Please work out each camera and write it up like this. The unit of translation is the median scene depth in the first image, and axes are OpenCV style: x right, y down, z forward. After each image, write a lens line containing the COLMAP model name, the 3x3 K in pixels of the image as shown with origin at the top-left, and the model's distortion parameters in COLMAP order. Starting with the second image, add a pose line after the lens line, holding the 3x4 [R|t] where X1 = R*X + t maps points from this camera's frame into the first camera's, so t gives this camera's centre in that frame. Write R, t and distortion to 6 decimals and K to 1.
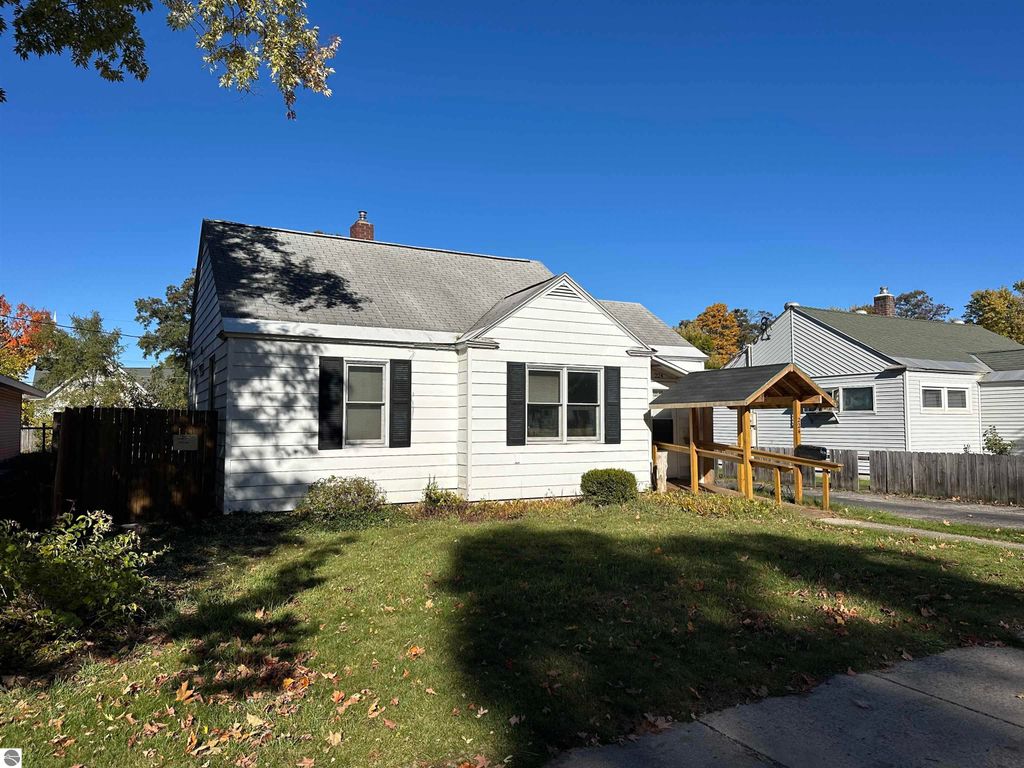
lens RADIAL K [[713.3, 0, 516.6], [0, 713.3, 389.8], [0, 0, 1]] dist [0.049478, -0.041913]
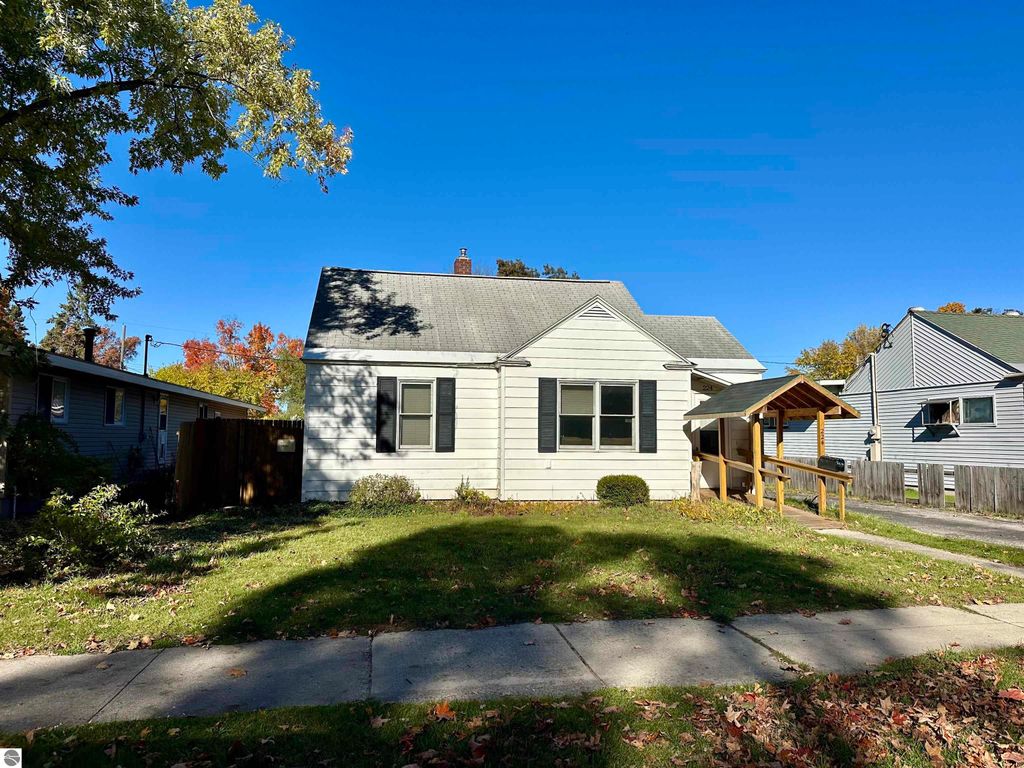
lens RADIAL K [[713.3, 0, 516.6], [0, 713.3, 389.8], [0, 0, 1]] dist [0.049478, -0.041913]
pose [[0.953368, -0.012133, -0.301565, 0.281148], [0.006546, 0.999788, -0.019528, 0.001434], [0.301738, 0.016643, 0.953246, -0.078720]]
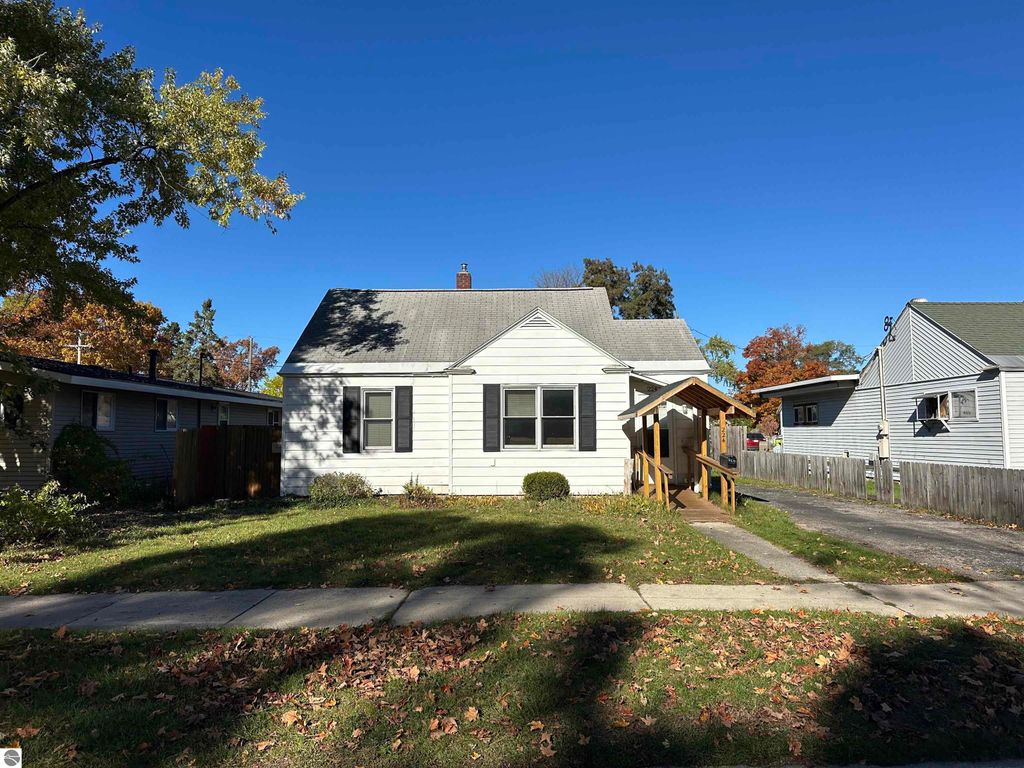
lens RADIAL K [[713.3, 0, 516.6], [0, 713.3, 389.8], [0, 0, 1]] dist [0.049478, -0.041913]
pose [[0.880956, -0.032252, -0.472098, 0.600237], [0.026684, 0.999473, -0.018486, -0.004806], [0.472445, 0.003688, 0.881352, -0.063218]]
